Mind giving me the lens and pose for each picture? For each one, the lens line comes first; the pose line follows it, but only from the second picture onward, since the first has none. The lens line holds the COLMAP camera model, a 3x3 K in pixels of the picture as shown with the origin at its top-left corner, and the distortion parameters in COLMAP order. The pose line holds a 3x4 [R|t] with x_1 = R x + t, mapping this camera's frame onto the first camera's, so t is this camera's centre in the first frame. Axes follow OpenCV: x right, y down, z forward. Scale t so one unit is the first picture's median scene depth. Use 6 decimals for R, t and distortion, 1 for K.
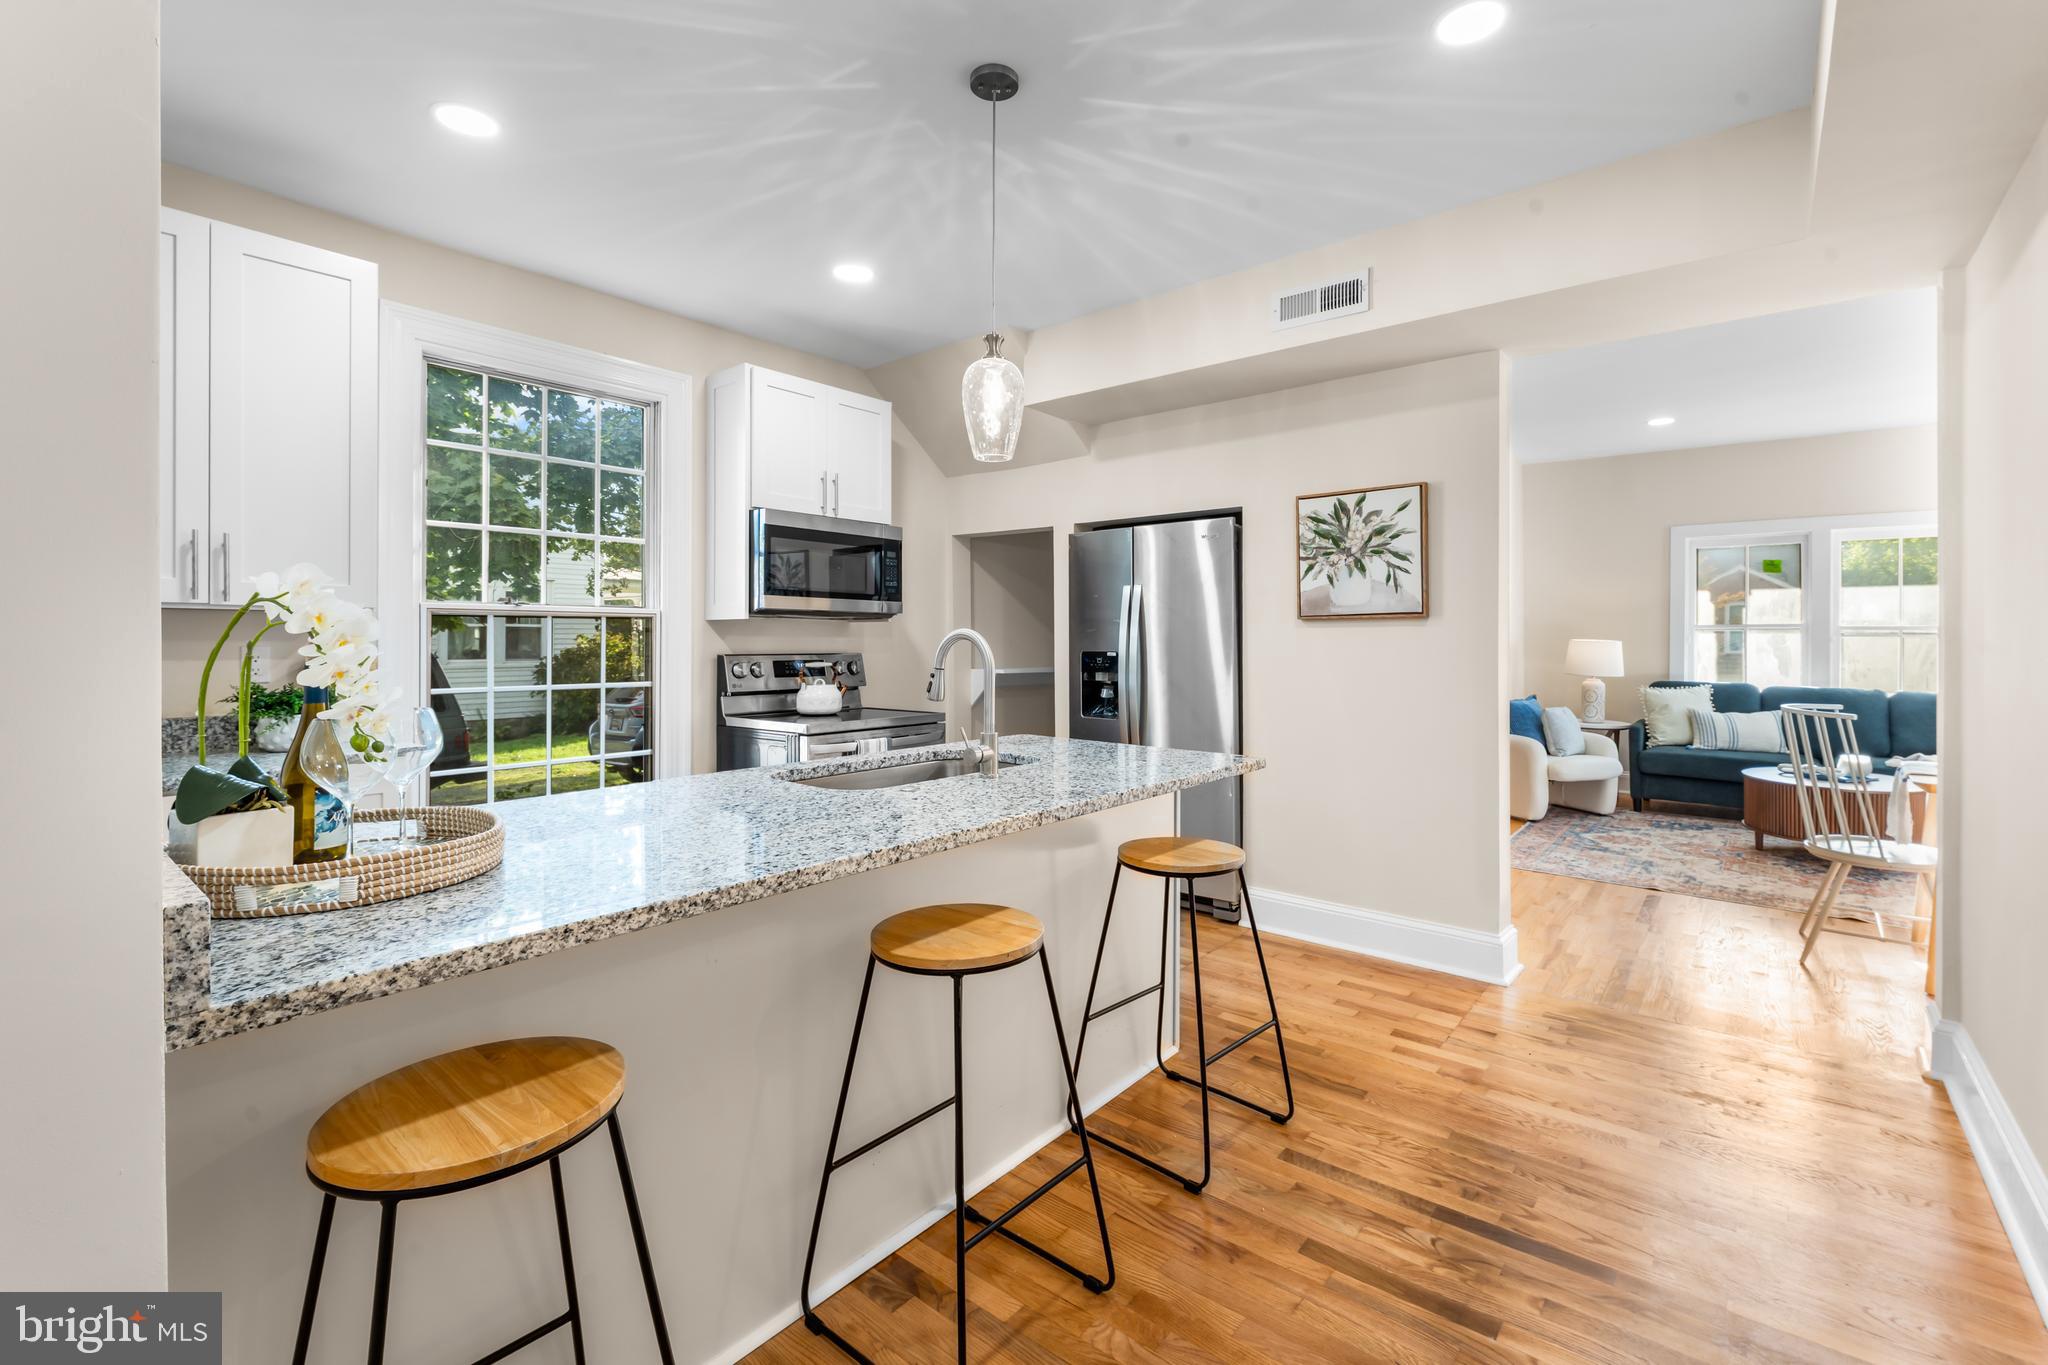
lens RADIAL K [[909.4, 0, 1027.8], [0, 909.4, 655.2], [0, 0, 1]] dist [0.000493, 0.000196]
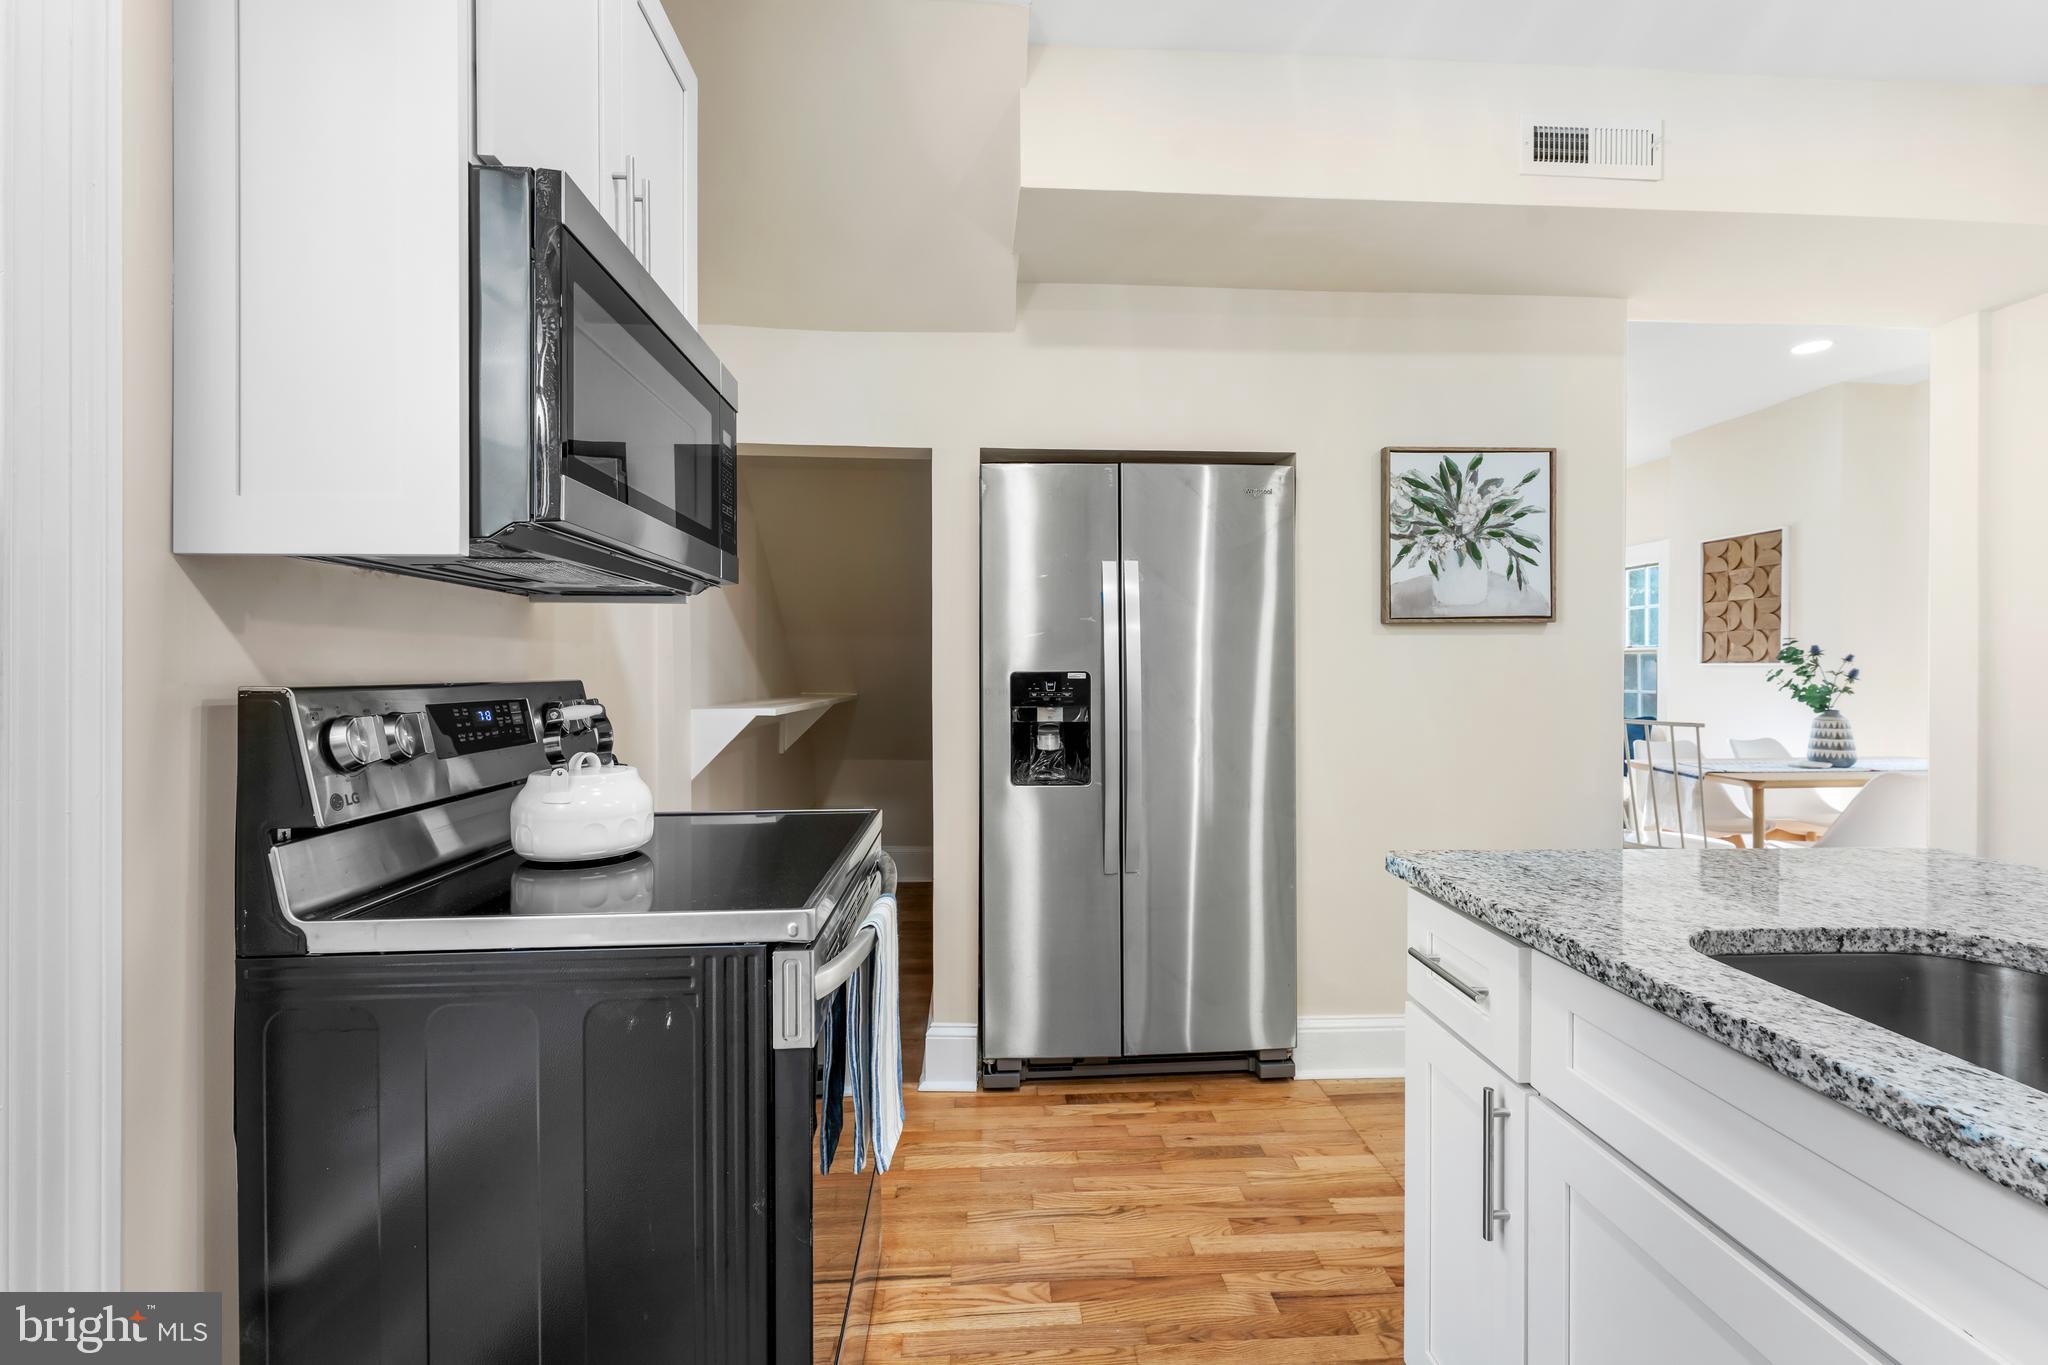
lens RADIAL K [[897.9, 0, 1039.2], [0, 897.9, 647.0], [0, 0, 1]] dist [0.001279, 0.000326]
pose [[0.726754, 0.012902, 0.686777, -0.385299], [0.011531, 0.999454, -0.030978, -0.002755], [-0.686801, 0.030433, 0.726208, 0.712572]]
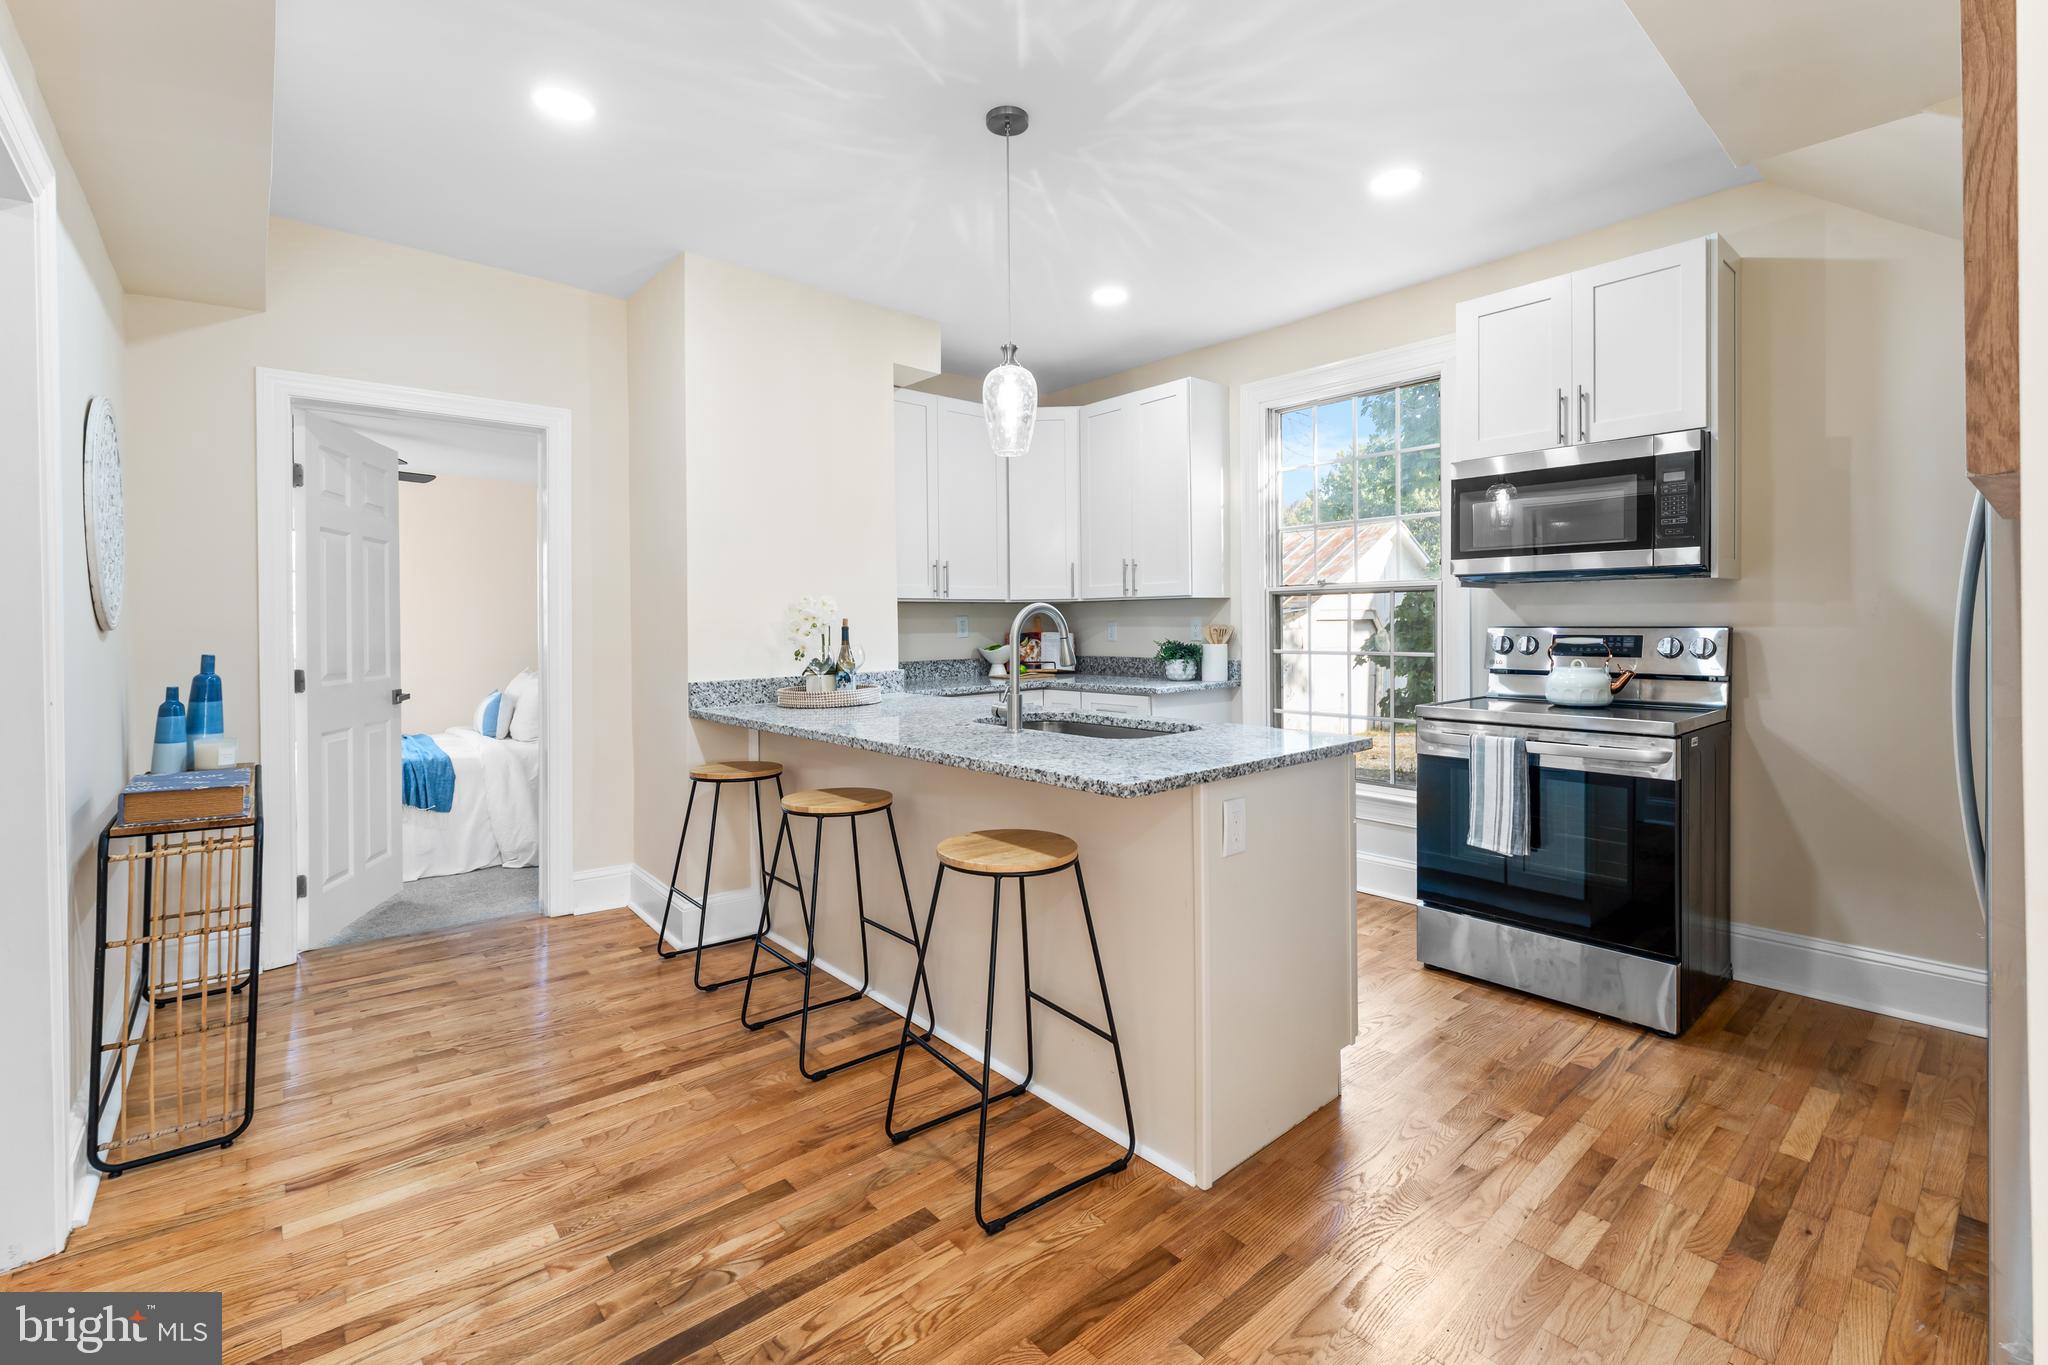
lens RADIAL K [[897.9, 0, 1039.2], [0, 897.9, 647.0], [0, 0, 1]] dist [0.001279, 0.000326]
pose [[-0.166702, 0.027519, -0.985623, 0.676364], [-0.006502, 0.999558, 0.029008, -0.004530], [0.985986, 0.011244, -0.166449, 0.775284]]
